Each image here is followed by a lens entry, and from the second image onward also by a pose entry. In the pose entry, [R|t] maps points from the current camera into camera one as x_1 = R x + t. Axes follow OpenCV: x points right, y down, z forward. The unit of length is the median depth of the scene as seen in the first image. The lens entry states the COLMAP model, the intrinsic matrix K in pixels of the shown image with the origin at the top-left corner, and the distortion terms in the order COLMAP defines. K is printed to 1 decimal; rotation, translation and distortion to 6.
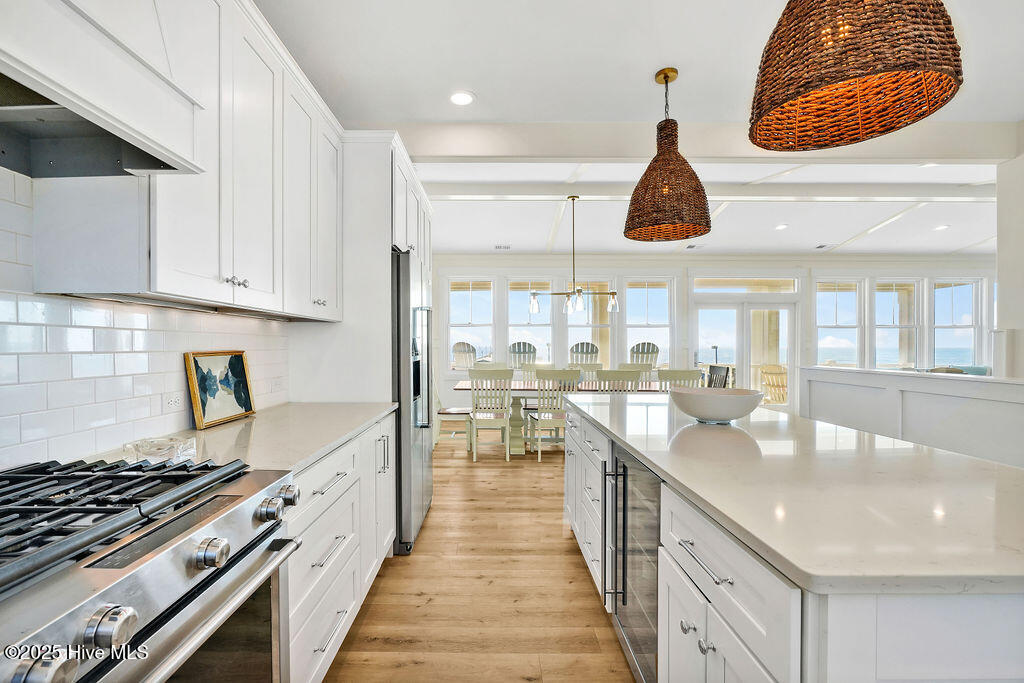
lens RADIAL K [[494.3, 0, 515.2], [0, 494.3, 342.0], [0, 0, 1]] dist [0.005629, 0.000371]
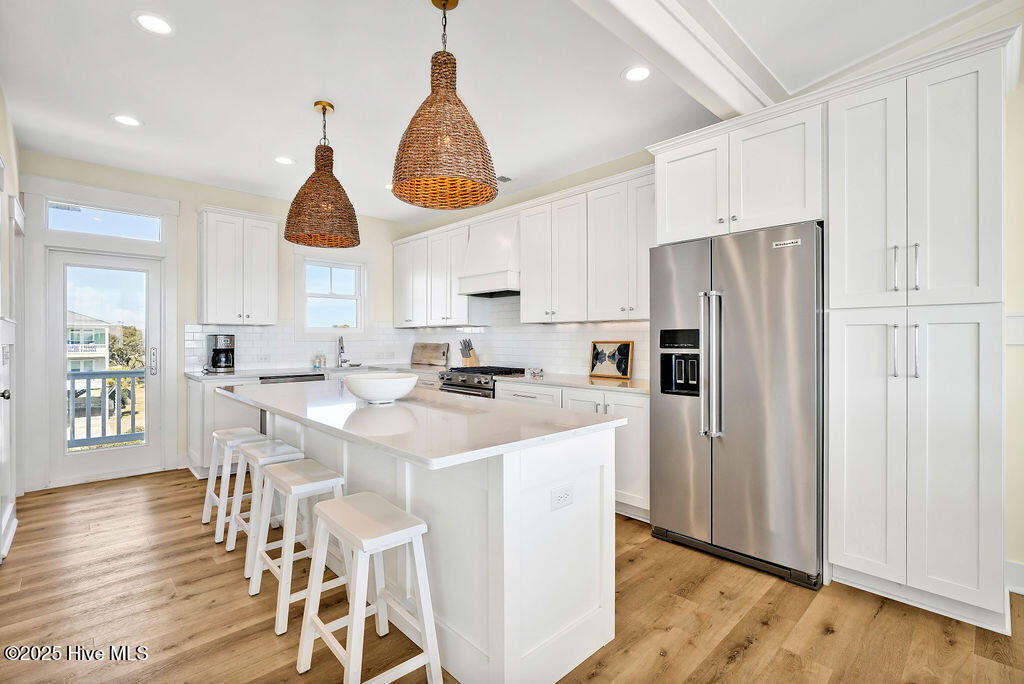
lens RADIAL K [[462.3, 0, 510.7], [0, 462.3, 338.4], [0, 0, 1]] dist [-0.003669, 0.000272]
pose [[-0.737137, -0.005131, -0.675723, 0.486320], [0.000287, 0.999969, -0.007907, 0.011498], [0.675743, -0.006023, -0.737113, 1.091556]]
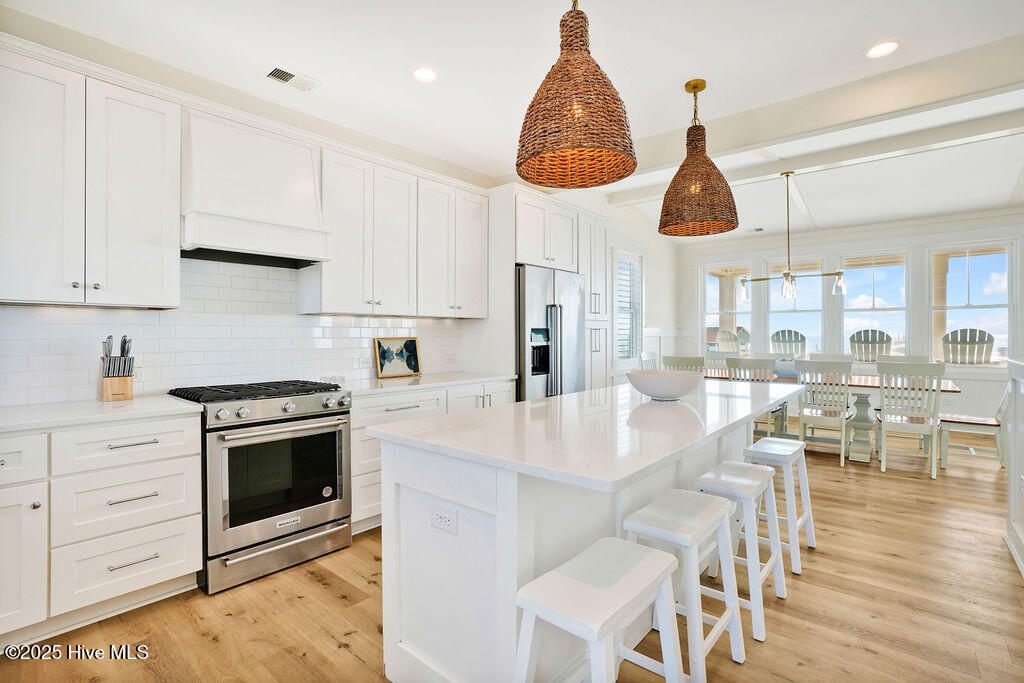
lens RADIAL K [[489.2, 0, 510.3], [0, 489.2, 332.3], [0, 0, 1]] dist [-0.026297, -0.000129]
pose [[0.746464, -0.004746, -0.665409, 0.474789], [0.007181, 0.999974, 0.000923, 0.000278], [0.665387, -0.005467, 0.746478, -0.030463]]
